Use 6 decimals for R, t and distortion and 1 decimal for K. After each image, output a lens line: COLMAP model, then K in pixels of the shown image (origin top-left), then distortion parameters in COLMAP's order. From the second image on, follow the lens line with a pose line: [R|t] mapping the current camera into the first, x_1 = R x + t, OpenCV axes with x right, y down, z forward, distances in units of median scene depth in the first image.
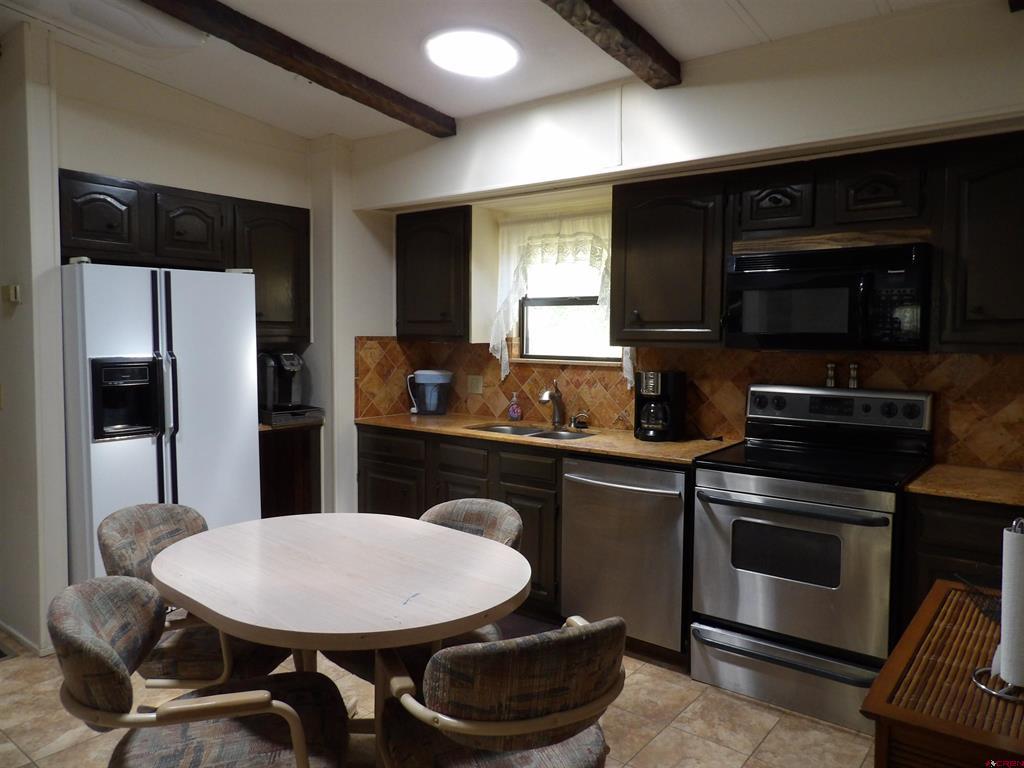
lens RADIAL K [[737.4, 0, 512.0], [0, 737.4, 384.0], [0, 0, 1]] dist [-0.000088, 0.000777]
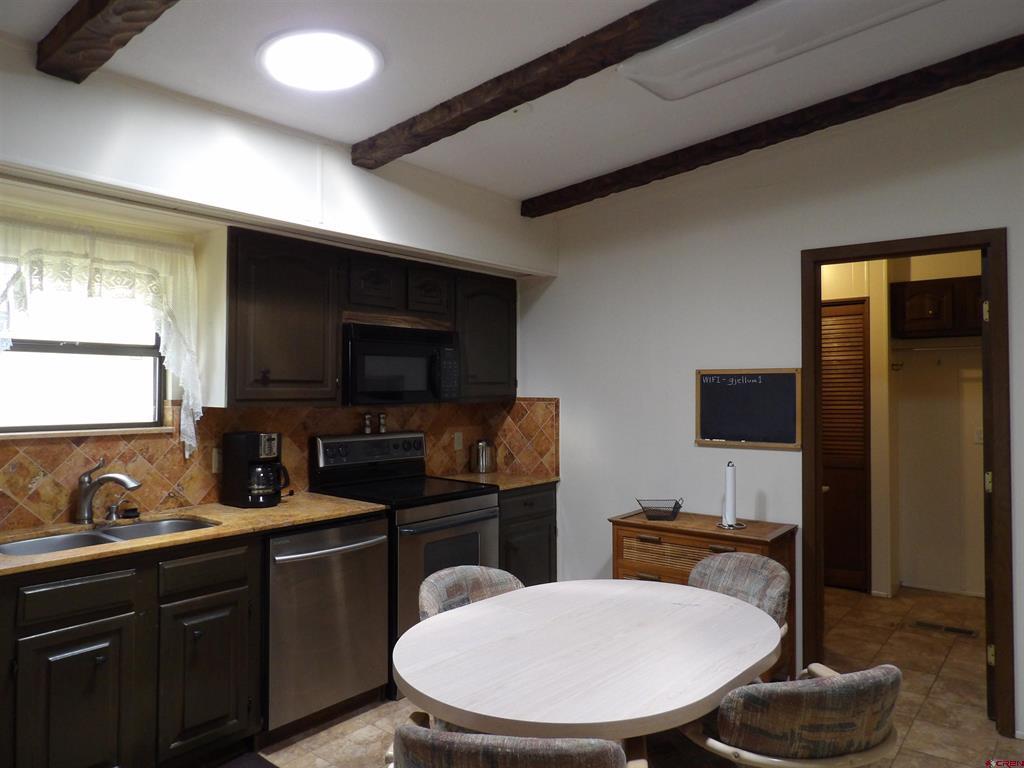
lens RADIAL K [[711.0, 0, 512.0], [0, 711.0, 384.0], [0, 0, 1]] dist [-0.003633, 0.002765]
pose [[0.019253, -0.000186, 0.999815, -0.715813], [0.065488, 0.997853, -0.001075, -0.057781], [-0.997668, 0.065497, 0.019223, 0.667596]]
